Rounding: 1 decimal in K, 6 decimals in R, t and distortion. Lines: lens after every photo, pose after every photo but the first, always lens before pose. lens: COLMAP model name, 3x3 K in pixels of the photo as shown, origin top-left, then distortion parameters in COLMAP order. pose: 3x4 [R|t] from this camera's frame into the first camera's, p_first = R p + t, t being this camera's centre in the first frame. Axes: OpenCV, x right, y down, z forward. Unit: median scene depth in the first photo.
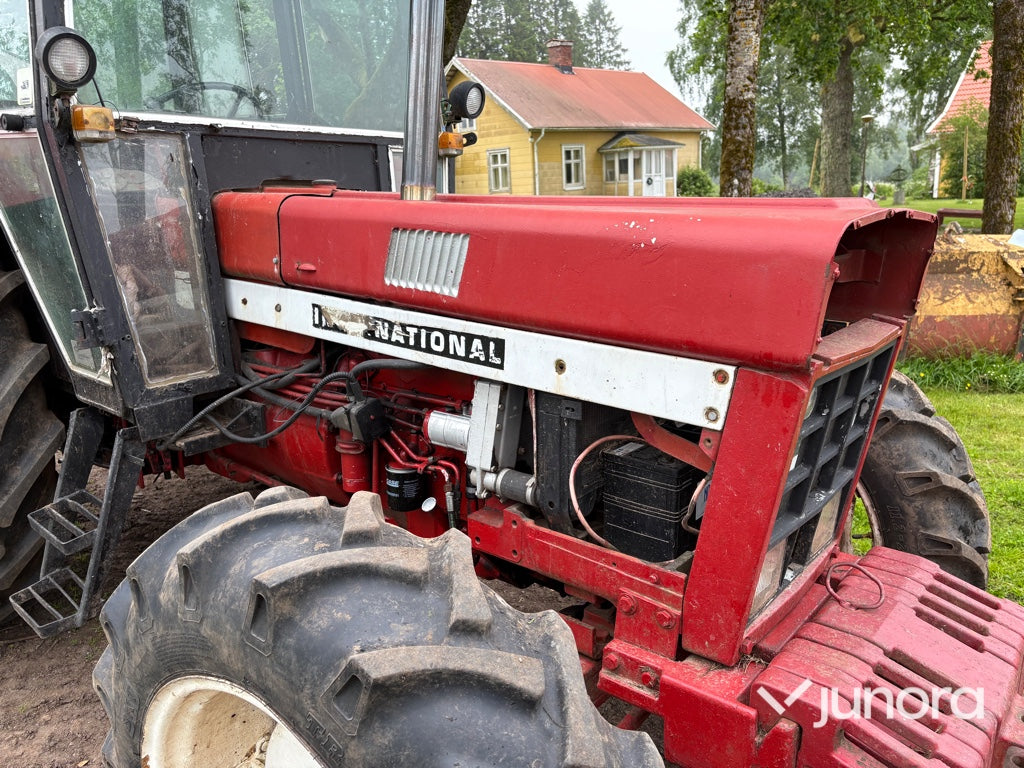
lens RADIAL K [[768.5, 0, 510.8], [0, 768.5, 386.1], [0, 0, 1]] dist [0.070024, -0.075093]
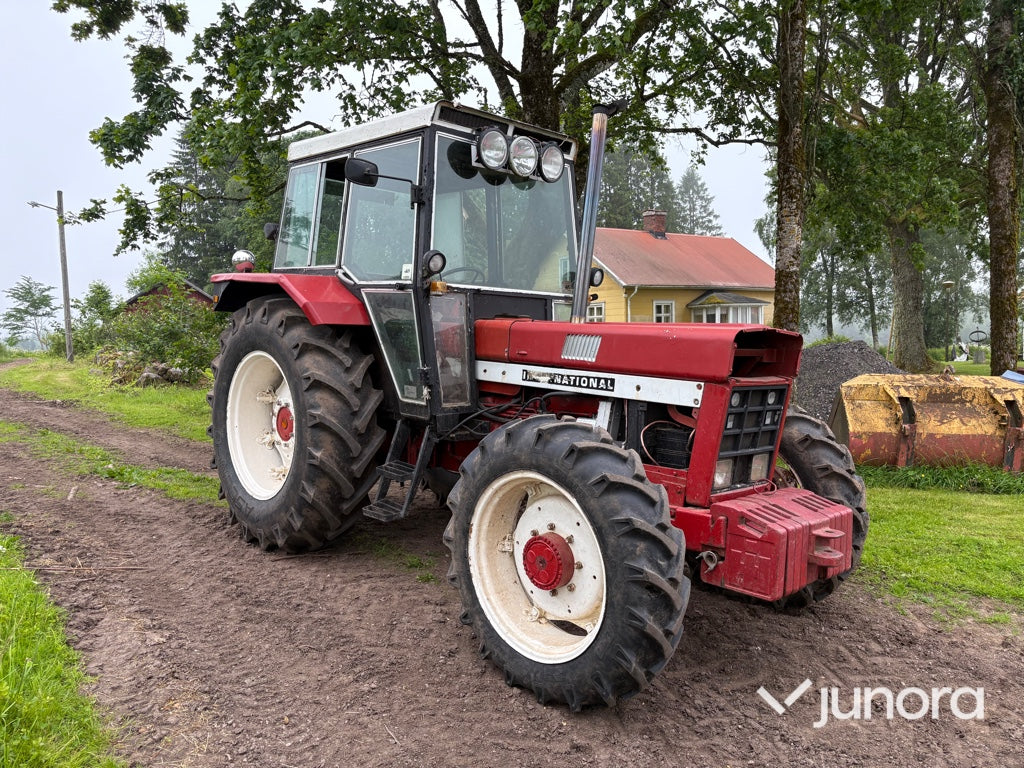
lens RADIAL K [[768.5, 0, 510.8], [0, 768.5, 386.1], [0, 0, 1]] dist [0.070024, -0.075093]
pose [[0.992437, 0.037919, -0.116754, -0.034563], [-0.059075, 0.981249, -0.183466, 0.296173], [0.107608, 0.188976, 0.976068, -0.960346]]
